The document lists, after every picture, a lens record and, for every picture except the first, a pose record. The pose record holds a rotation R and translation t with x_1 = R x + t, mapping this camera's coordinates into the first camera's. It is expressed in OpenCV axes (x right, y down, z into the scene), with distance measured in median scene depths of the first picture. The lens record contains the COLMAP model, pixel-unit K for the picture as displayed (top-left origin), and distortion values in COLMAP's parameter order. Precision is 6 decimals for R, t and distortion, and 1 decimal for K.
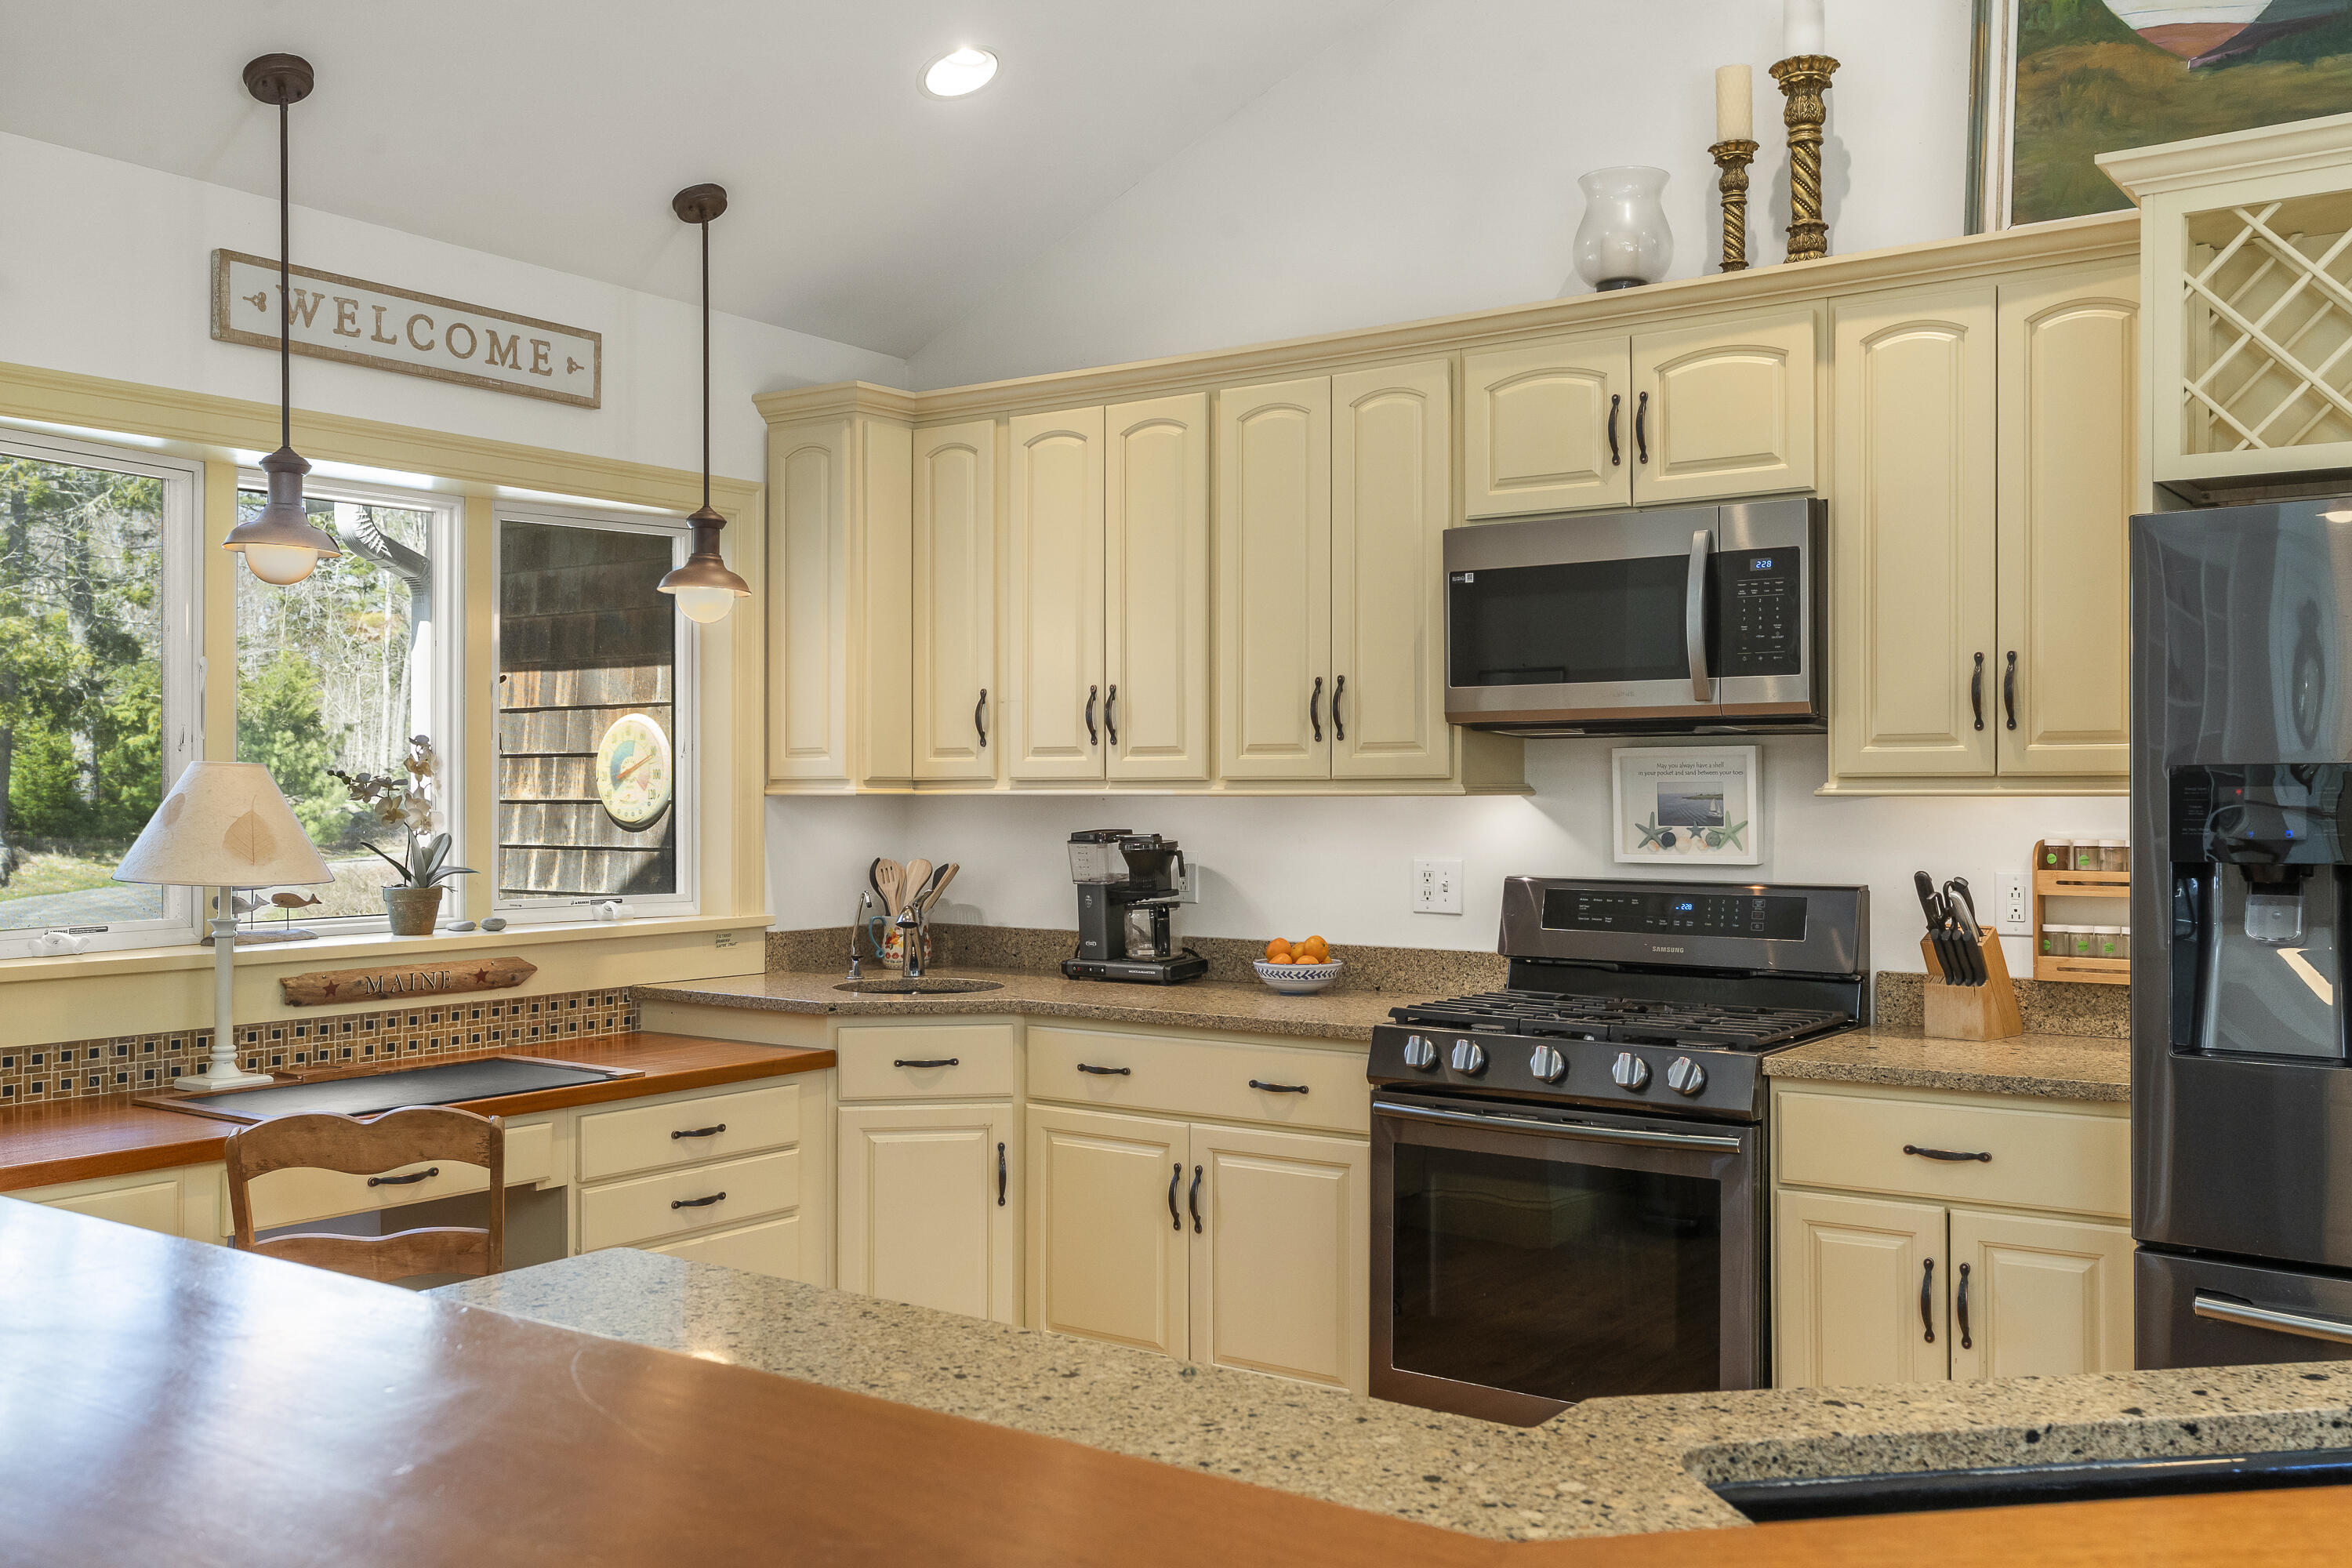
lens RADIAL K [[2147.6, 0, 1182.4], [0, 2147.6, 784.4], [0, 0, 1]] dist [0.029971, 0.003775]
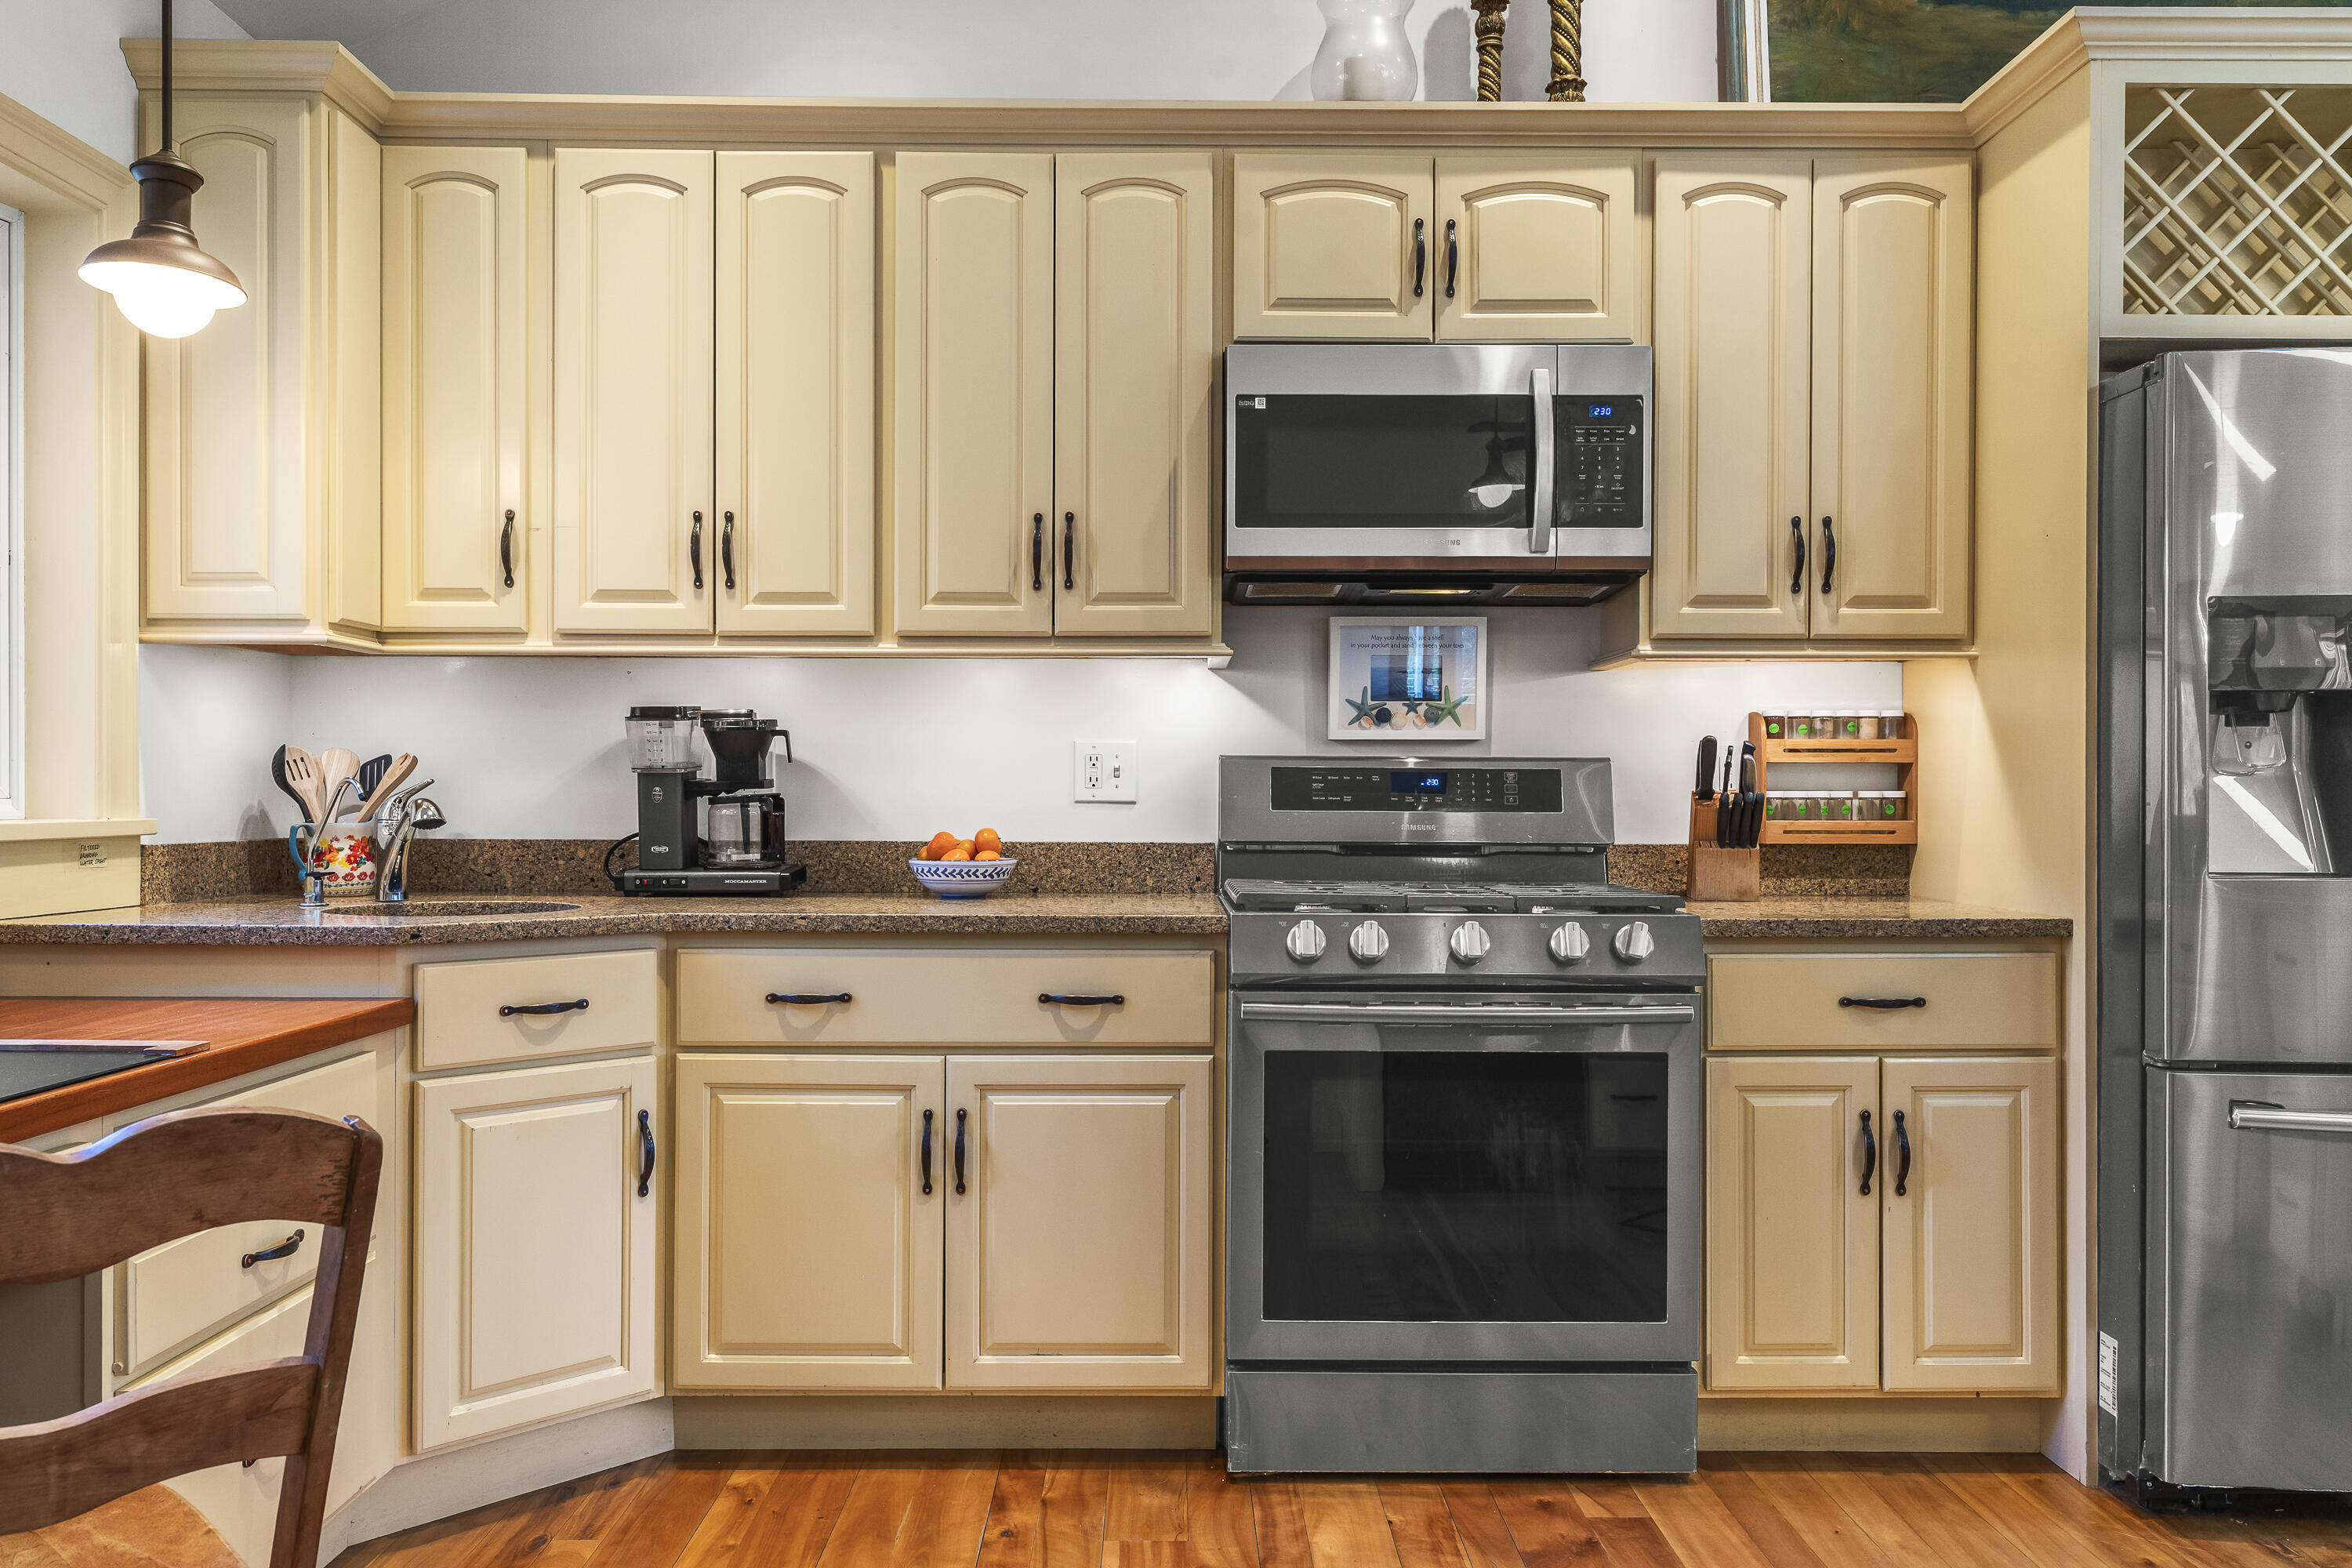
lens RADIAL K [[1731.4, 0, 1179.7], [0, 1731.4, 795.9], [0, 0, 1]] dist [0.010486, 0.008976]
pose [[0.806488, 0.003655, 0.591240, -0.295665], [-0.004077, 0.999991, -0.000621, 0.061425], [-0.591237, -0.001910, 0.806496, 0.432383]]
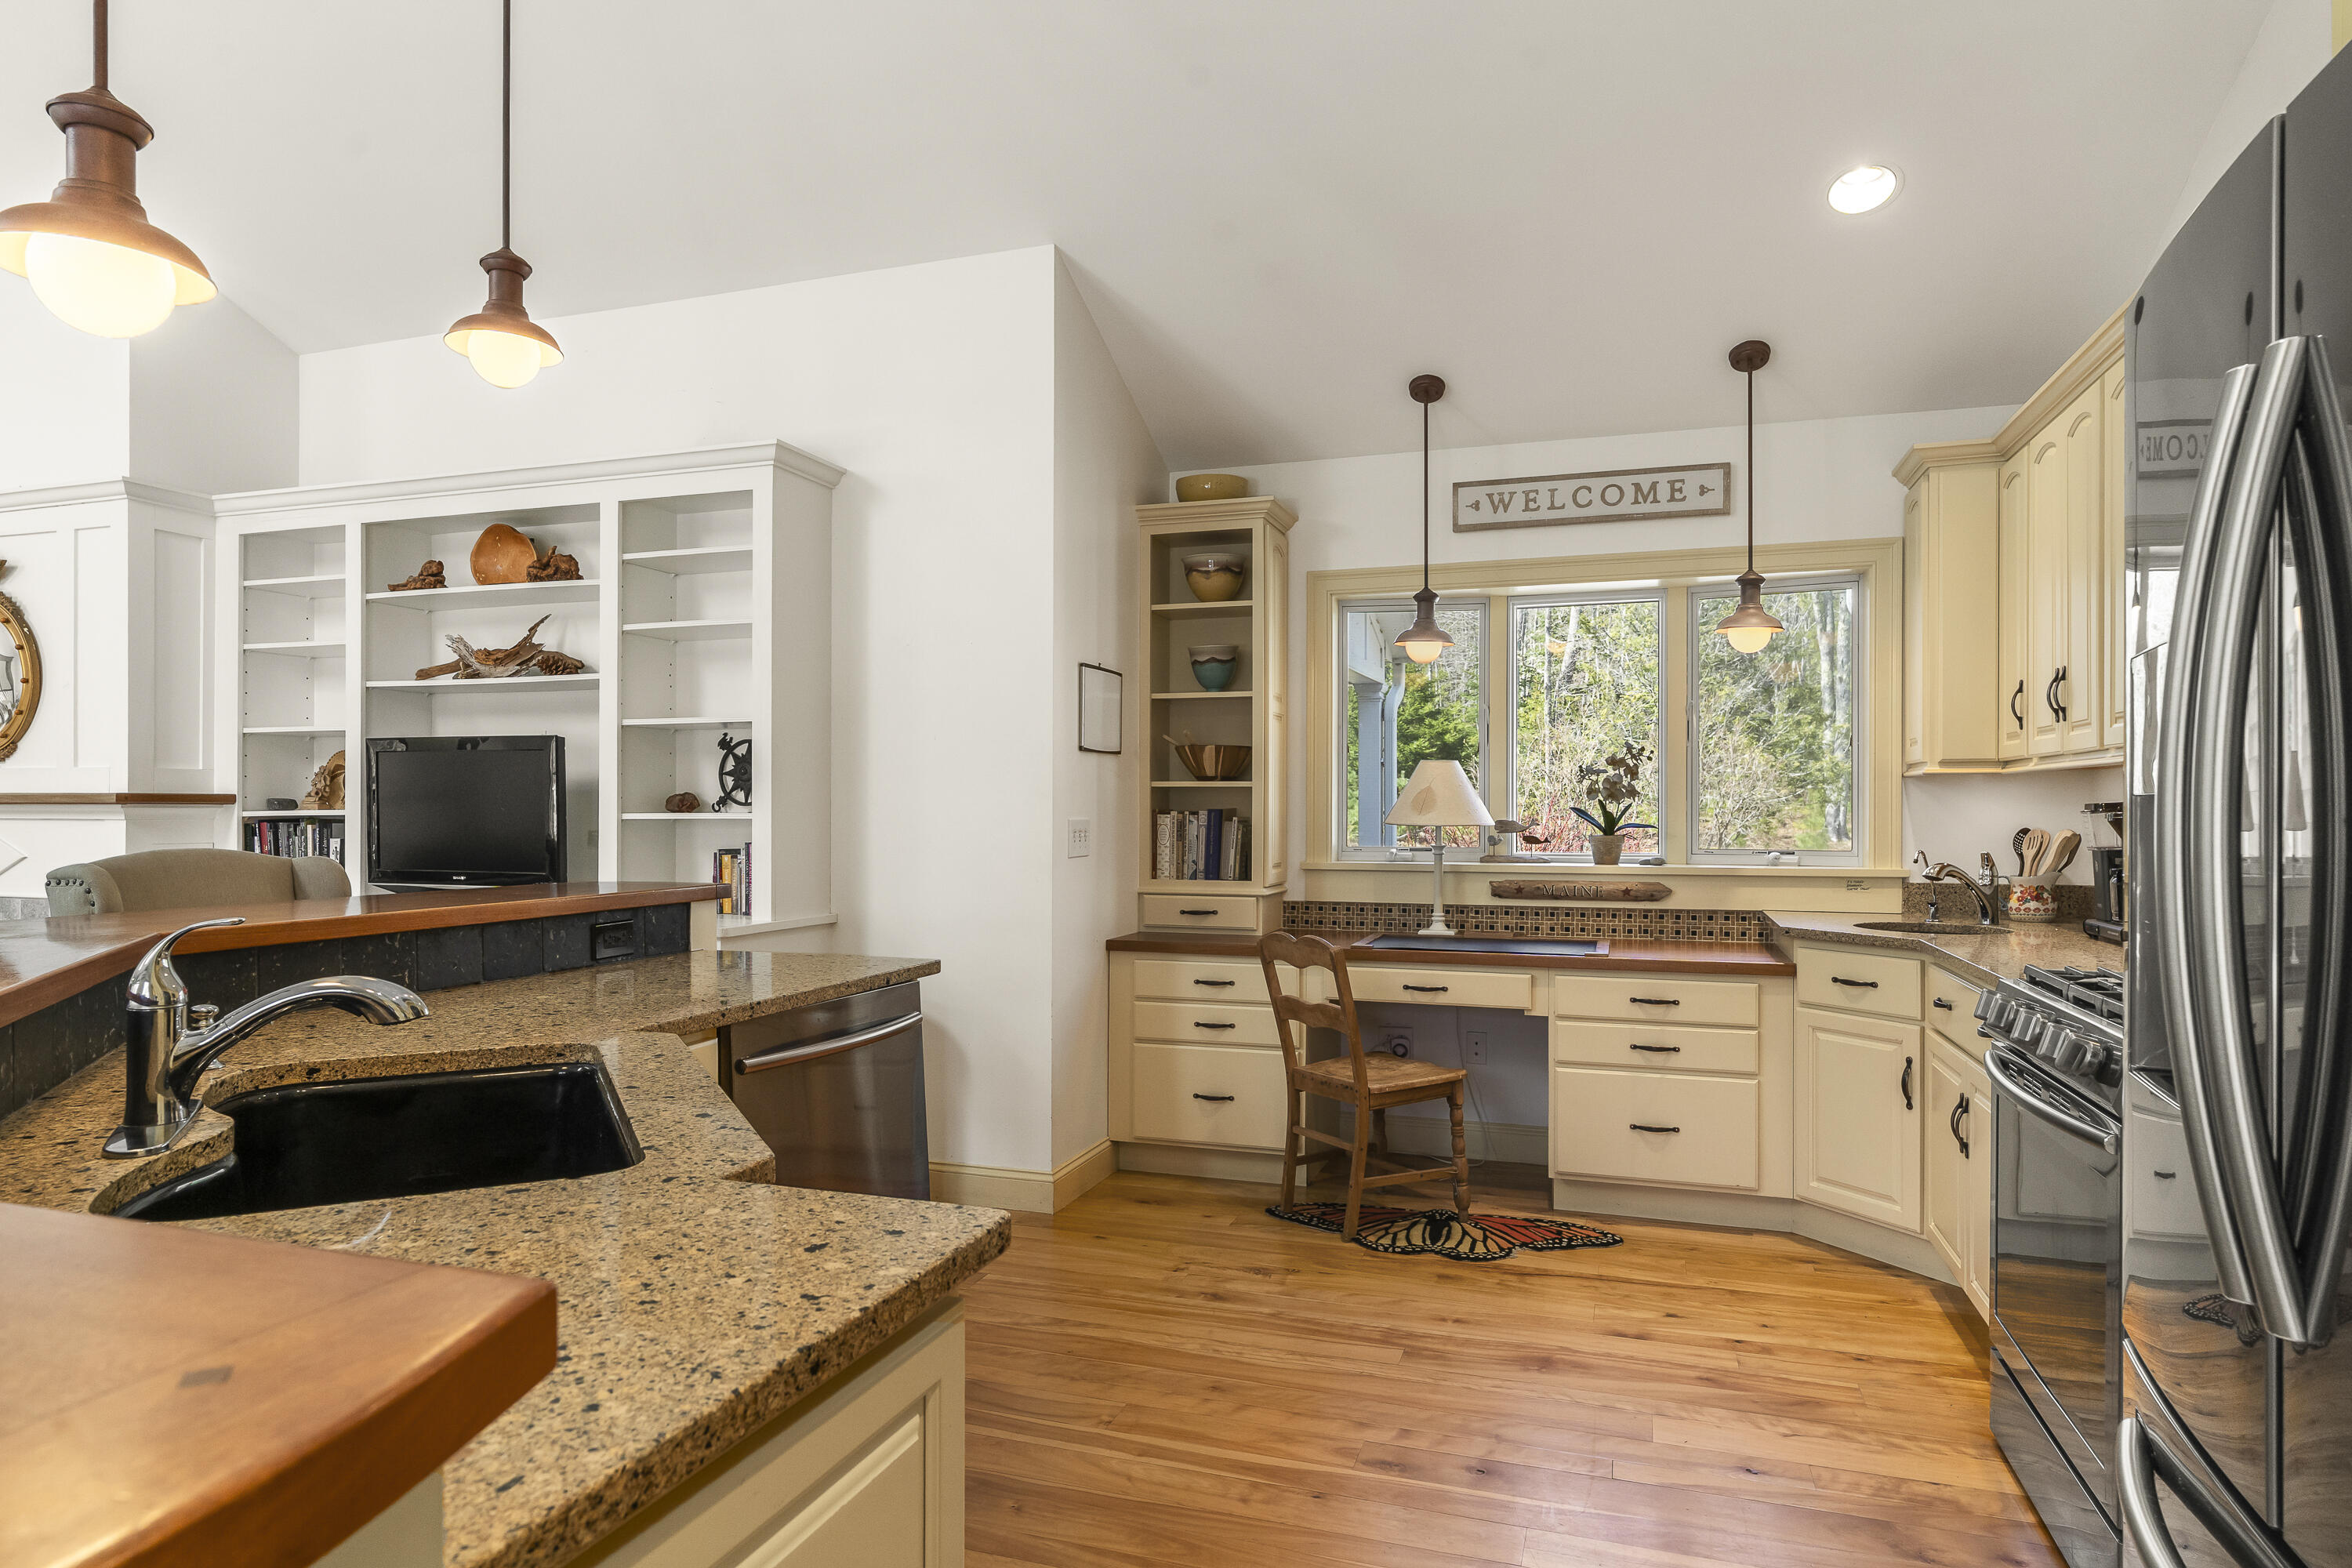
lens RADIAL K [[1348.7, 0, 1179.9], [0, 1348.7, 805.3], [0, 0, 1]] dist [0.001019, 0.002109]
pose [[0.286397, -0.006428, -0.958089, 0.539124], [-0.000745, 0.999976, -0.006932, 0.032910], [0.958111, 0.002699, 0.286385, 0.408291]]
